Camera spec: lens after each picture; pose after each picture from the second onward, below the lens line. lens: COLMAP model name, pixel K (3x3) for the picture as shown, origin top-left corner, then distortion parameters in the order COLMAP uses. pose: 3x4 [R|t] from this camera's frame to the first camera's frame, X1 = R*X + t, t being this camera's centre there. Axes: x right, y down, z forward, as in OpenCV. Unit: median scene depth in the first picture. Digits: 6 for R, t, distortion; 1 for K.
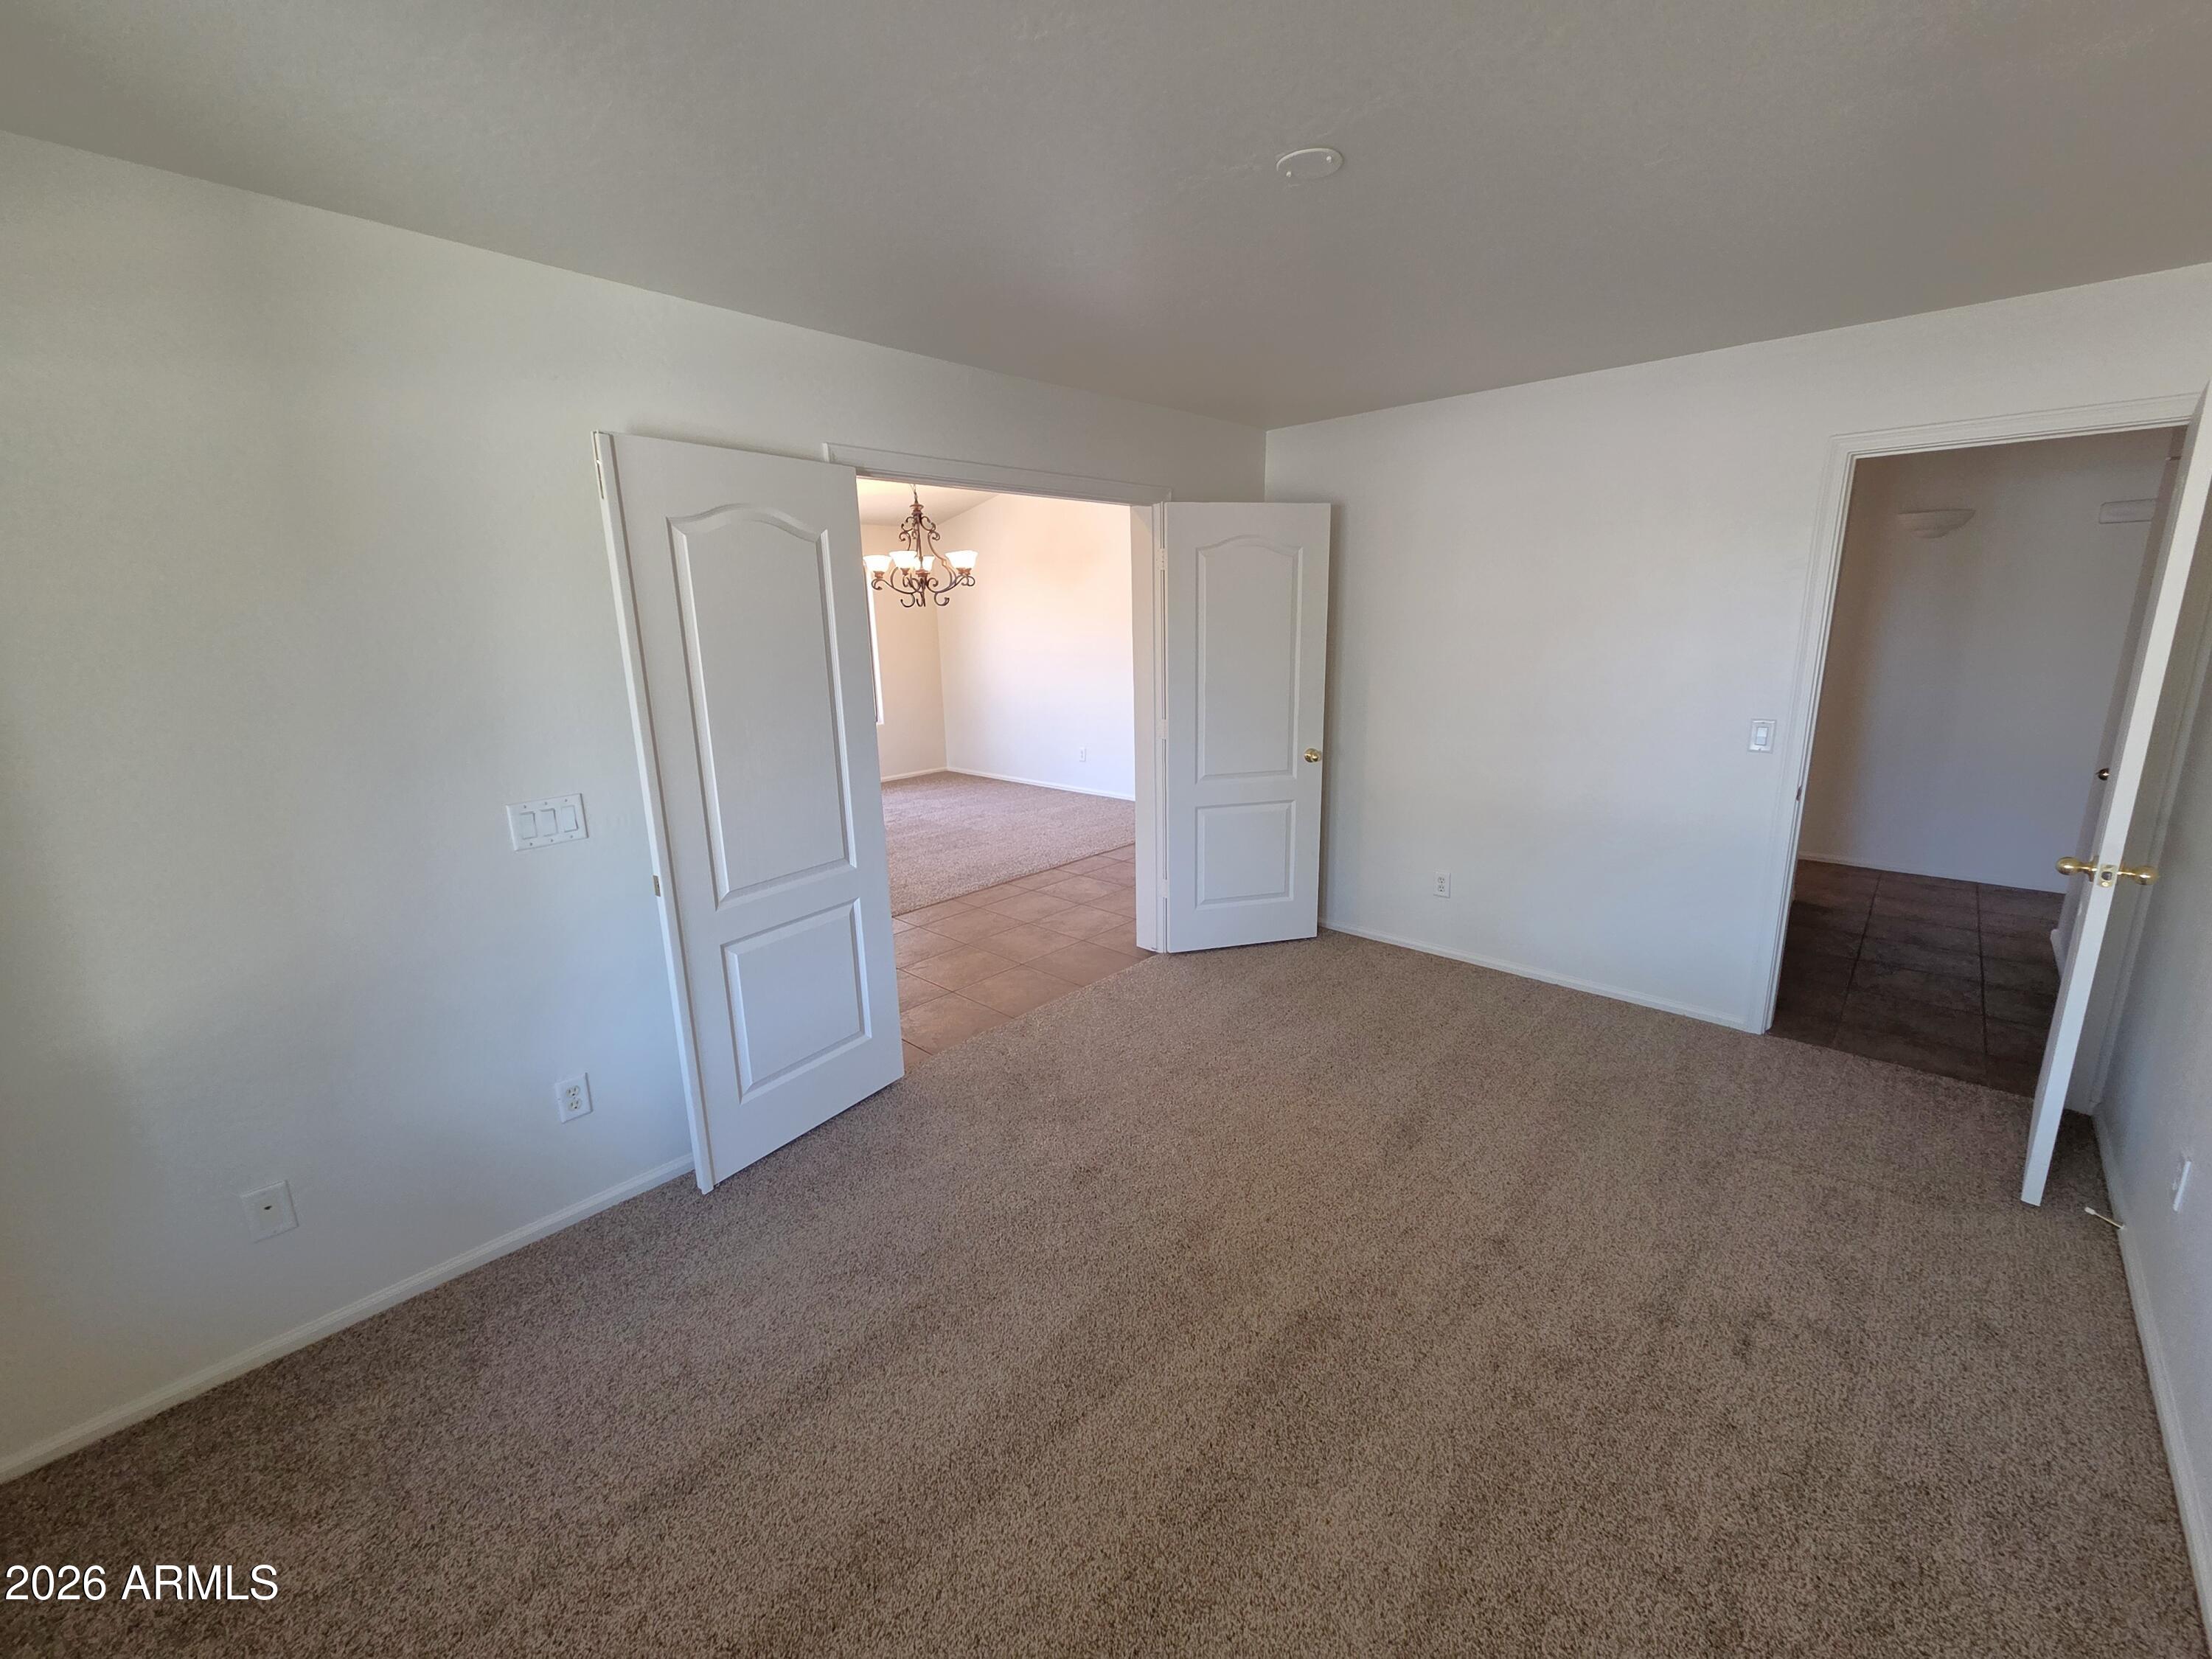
lens RADIAL K [[926.7, 0, 1097.4], [0, 926.7, 823.2], [0, 0, 1]] dist [0.013278, -0.000177]
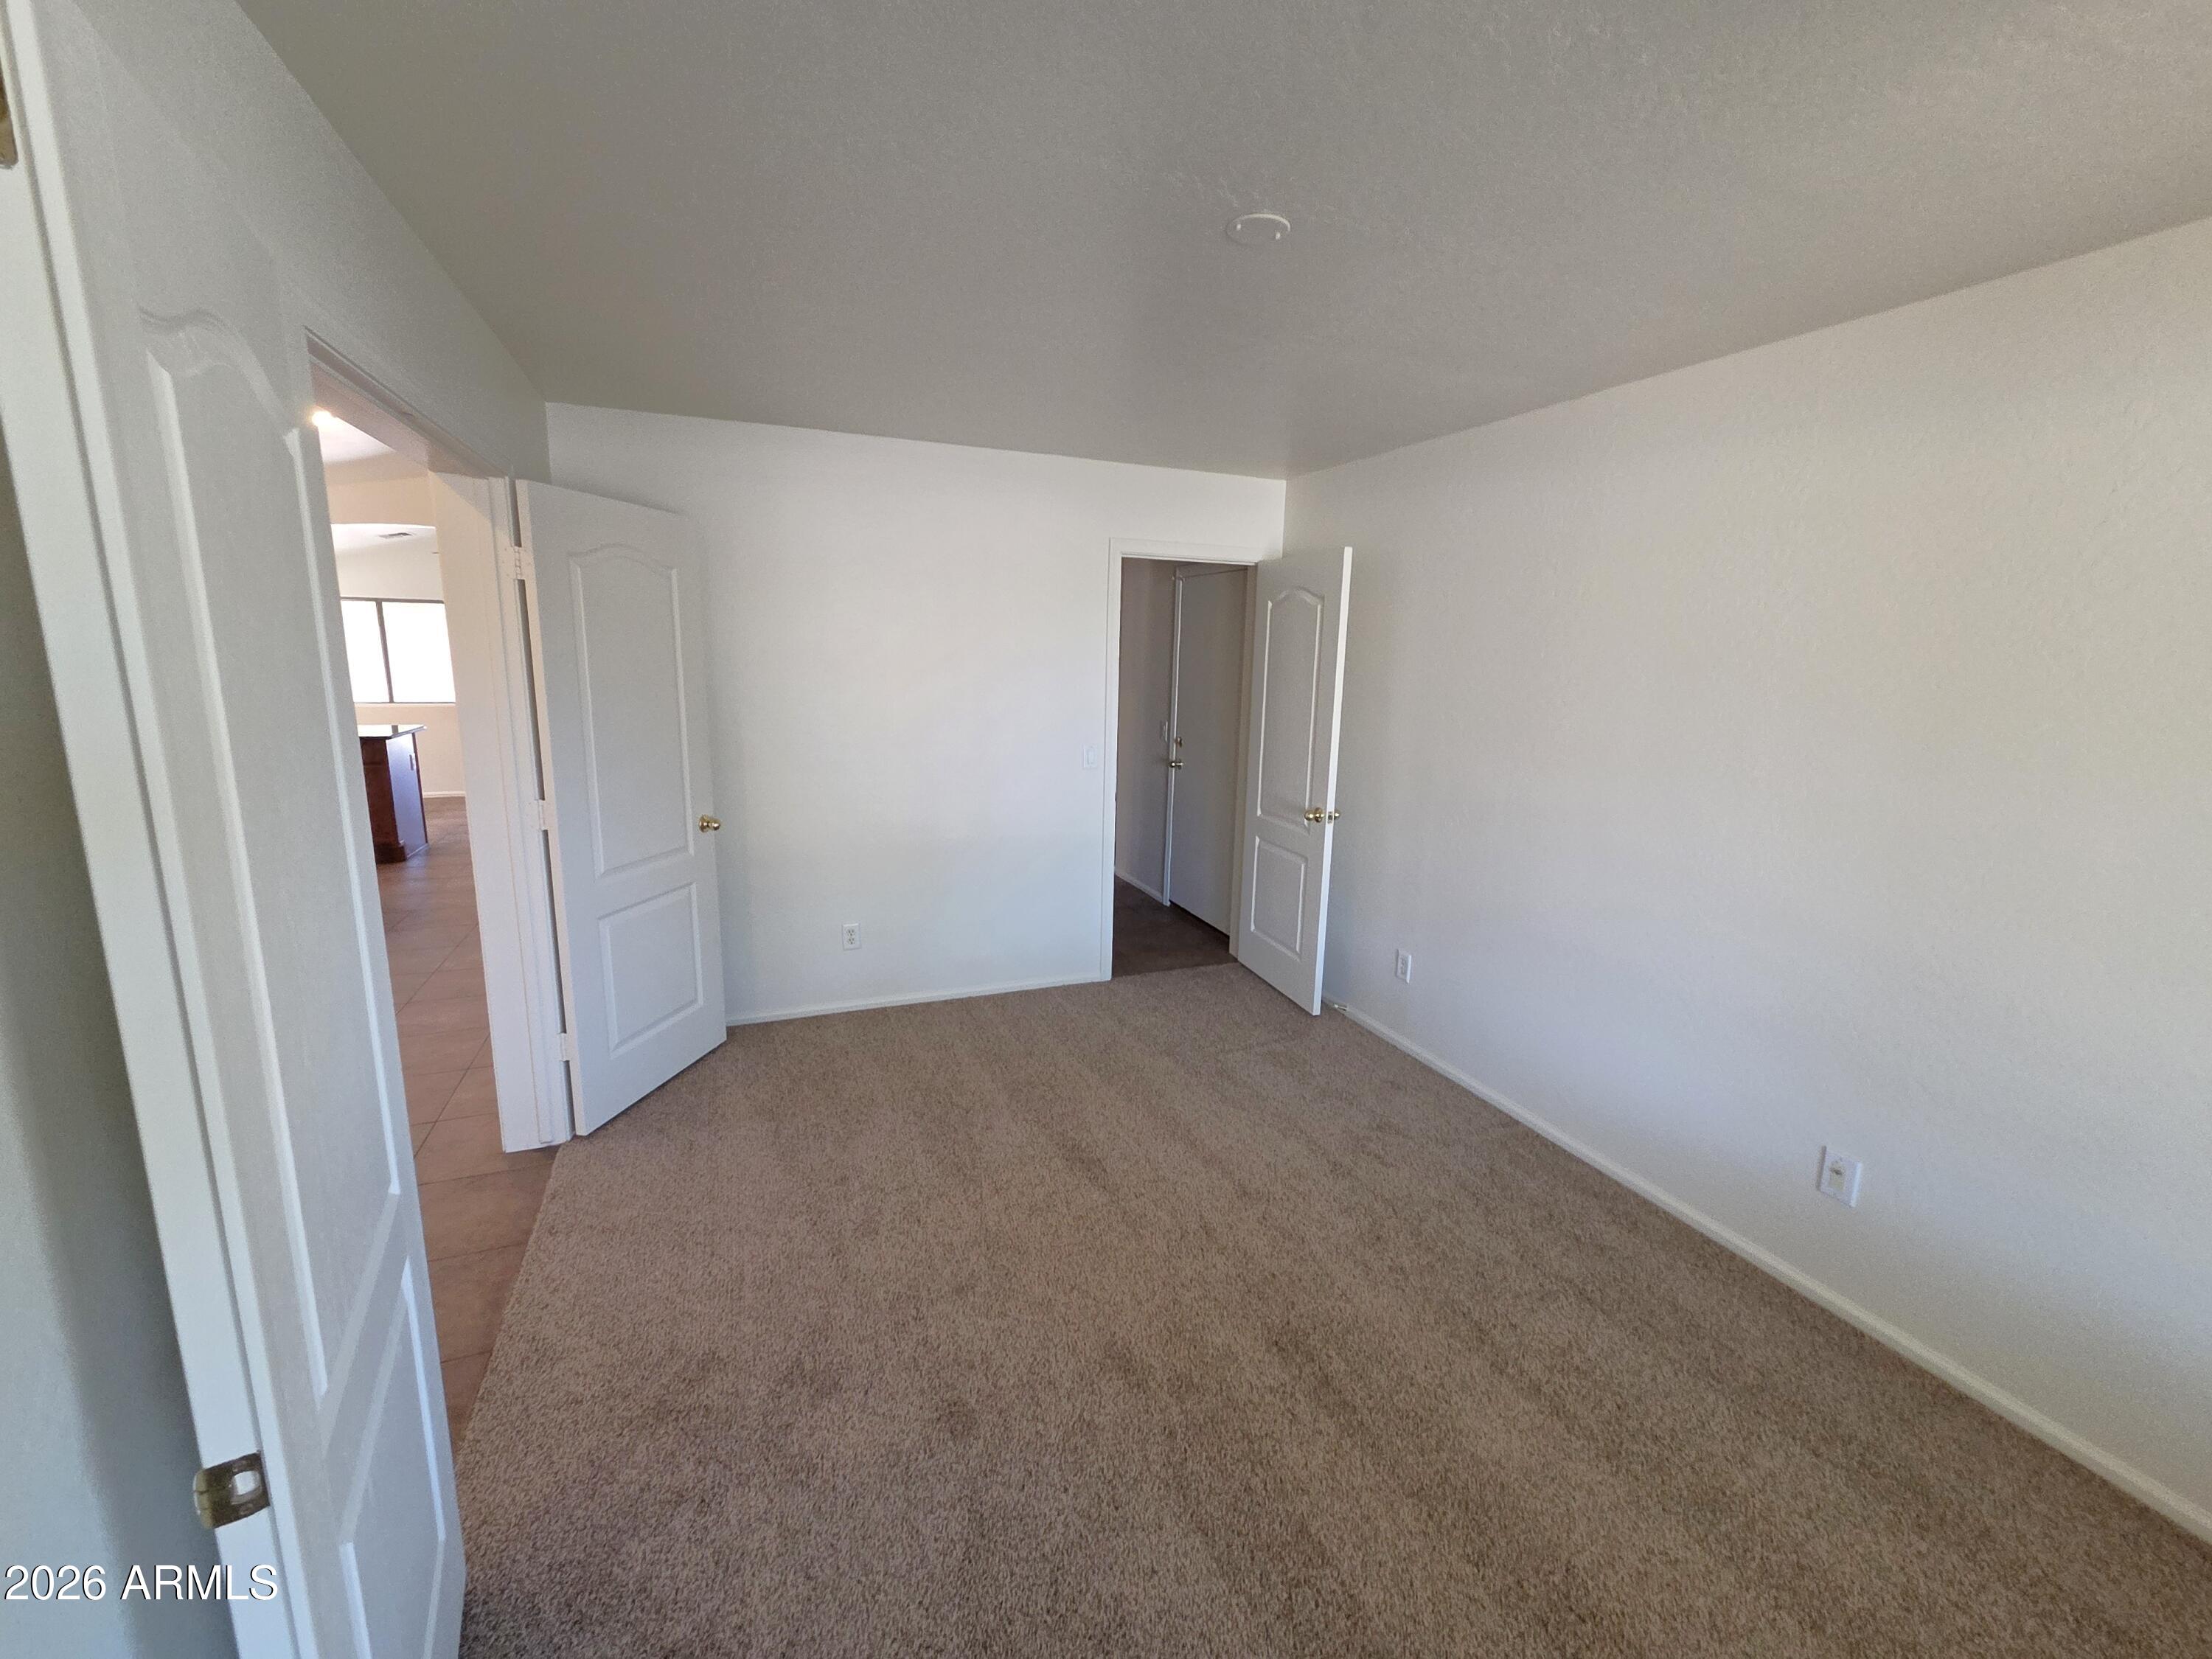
lens RADIAL K [[926.7, 0, 1097.4], [0, 926.7, 823.2], [0, 0, 1]] dist [0.013278, -0.000177]
pose [[0.405816, -0.140764, 0.903050, -0.368567], [0.173542, 0.981961, 0.075077, -0.075900], [-0.897327, 0.126249, 0.422924, 0.348551]]
